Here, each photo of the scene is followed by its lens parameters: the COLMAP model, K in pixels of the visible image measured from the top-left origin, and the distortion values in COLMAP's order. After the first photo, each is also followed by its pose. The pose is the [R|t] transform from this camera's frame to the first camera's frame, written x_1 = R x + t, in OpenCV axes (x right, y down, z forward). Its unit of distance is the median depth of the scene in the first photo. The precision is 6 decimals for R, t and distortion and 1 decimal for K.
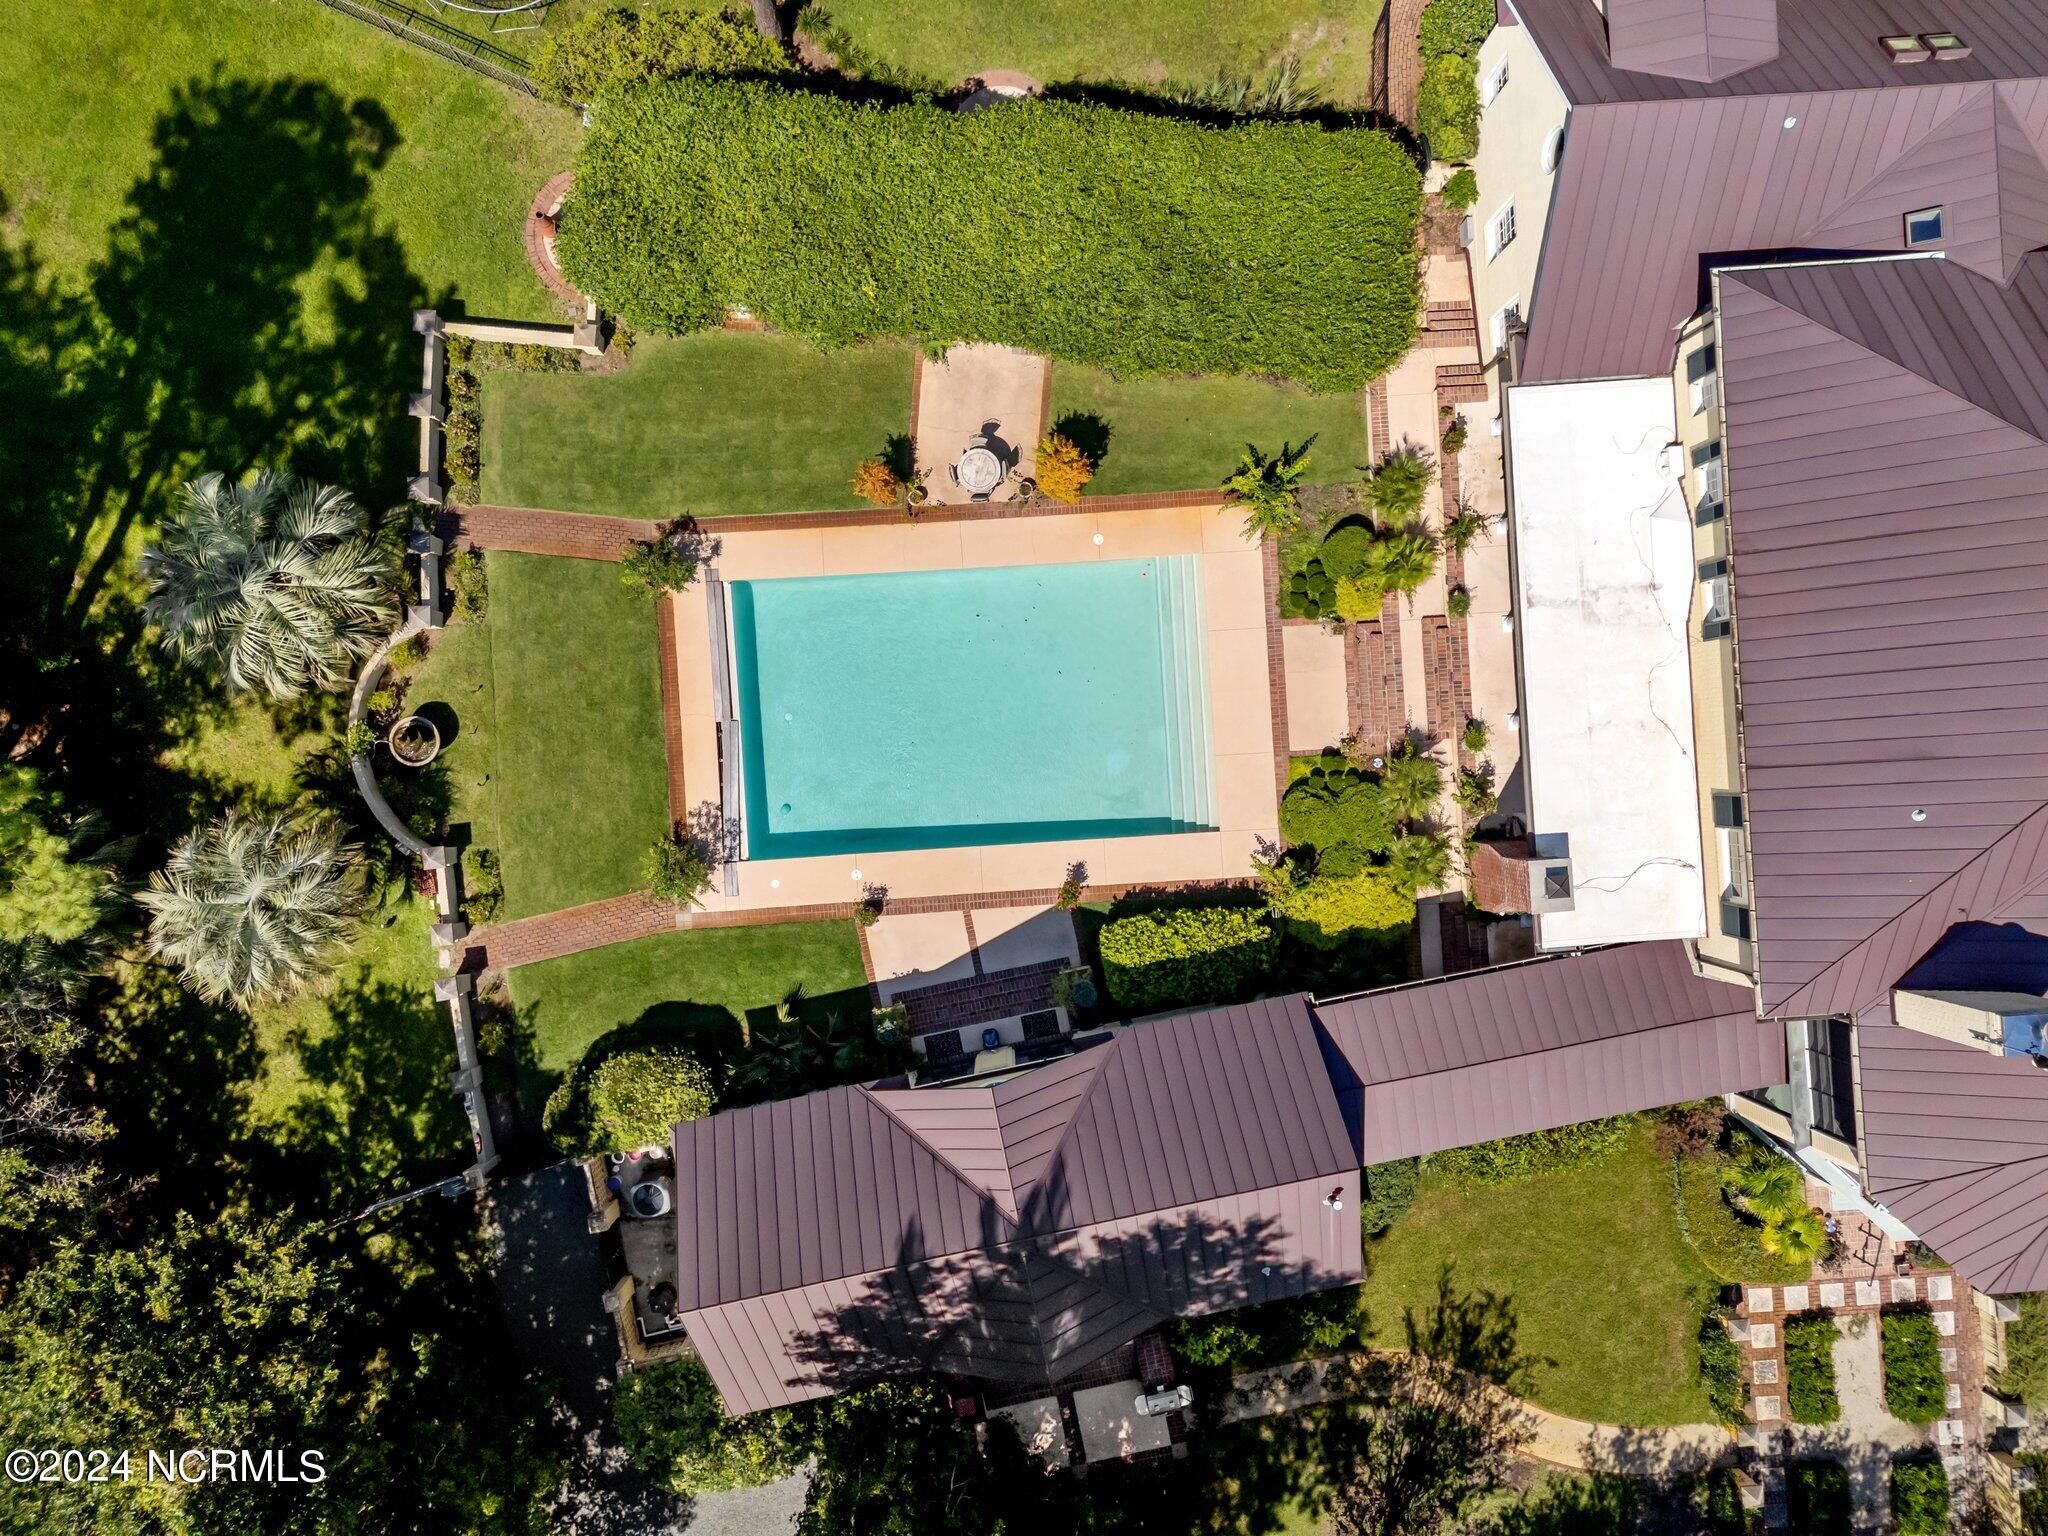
lens RADIAL K [[1508.2, 0, 1027.2], [0, 1508.2, 750.3], [0, 0, 1]] dist [0.054946, -0.035457]
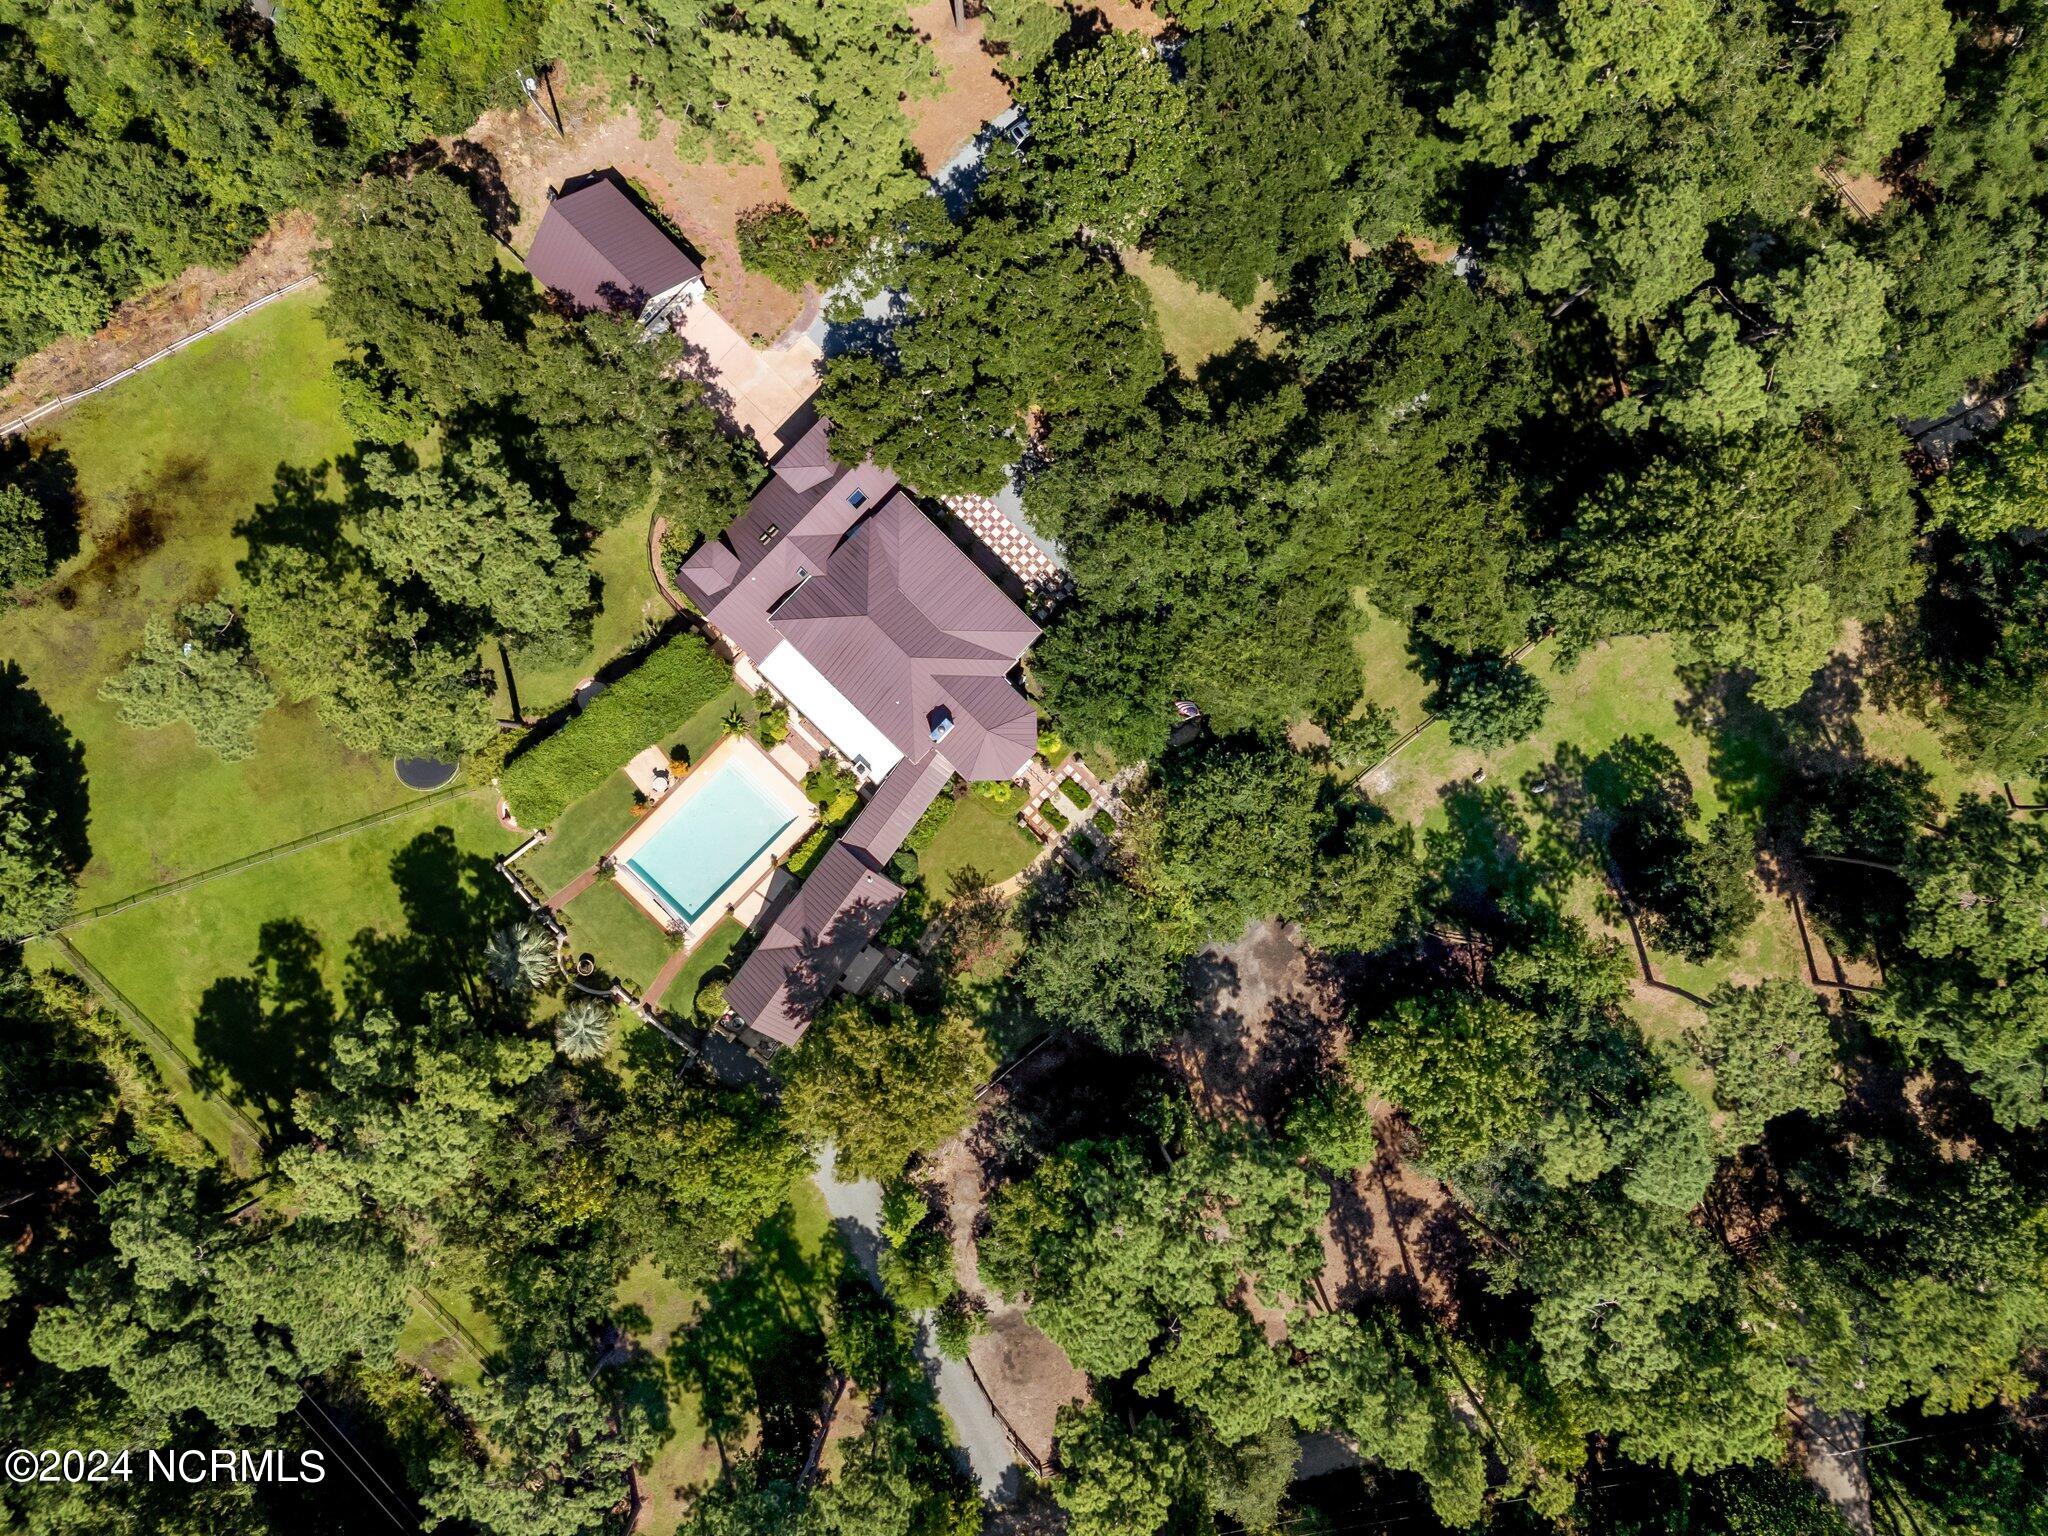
lens RADIAL K [[1508.2, 0, 1066.8], [0, 1508.2, 722.1], [0, 0, 1]] dist [0.054946, -0.035457]
pose [[0.741259, -0.671171, 0.007998, 0.651920], [0.671062, 0.741291, 0.012757, 0.244409], [-0.014491, -0.004089, 0.999887, -2.149885]]
